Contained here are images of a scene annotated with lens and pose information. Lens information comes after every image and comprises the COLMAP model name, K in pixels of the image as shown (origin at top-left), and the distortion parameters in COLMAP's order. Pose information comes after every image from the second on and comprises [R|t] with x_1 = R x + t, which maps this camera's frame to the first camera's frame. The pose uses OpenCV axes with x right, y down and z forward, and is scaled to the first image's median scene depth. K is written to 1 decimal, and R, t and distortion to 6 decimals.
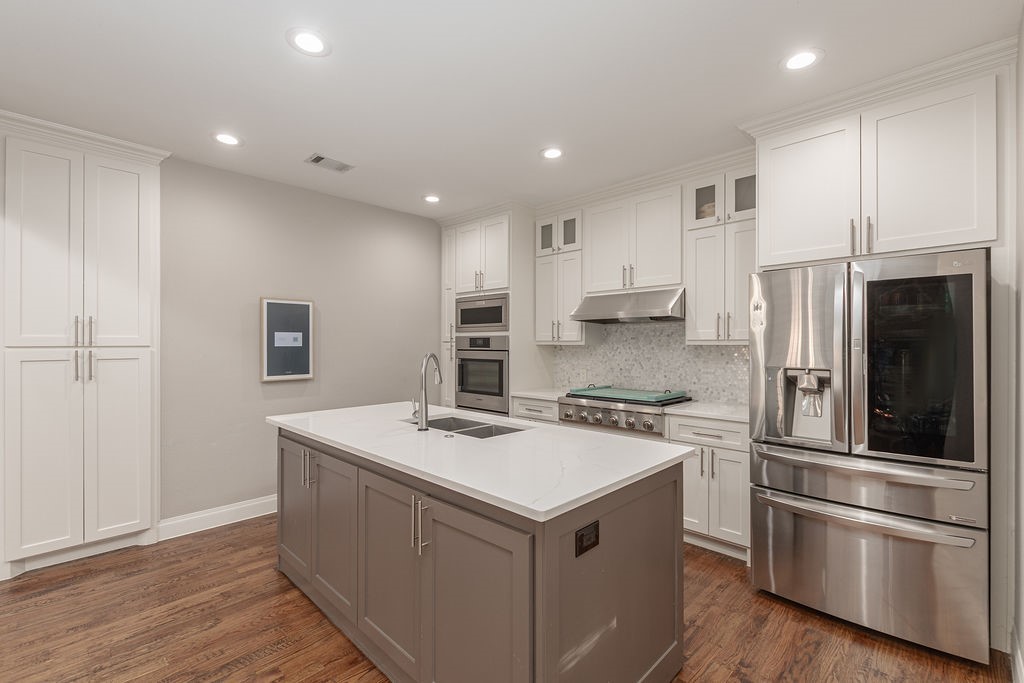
lens RADIAL K [[448.2, 0, 513.2], [0, 448.2, 342.3], [0, 0, 1]] dist [0.003186, 0.000647]
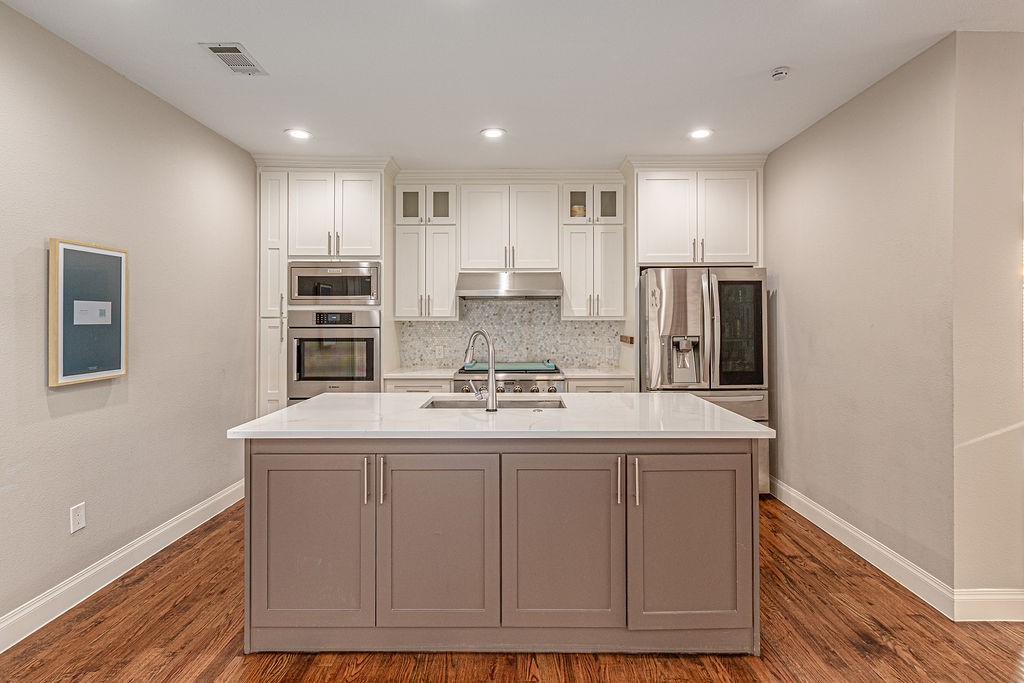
lens RADIAL K [[488.0, 0, 520.1], [0, 488.0, 316.7], [0, 0, 1]] dist [-0.000072, 0.000170]
pose [[0.720666, 0.002844, 0.693277, -0.494843], [-0.001096, 0.999995, -0.002964, -0.000262], [-0.693282, 0.001376, 0.720665, 0.122226]]
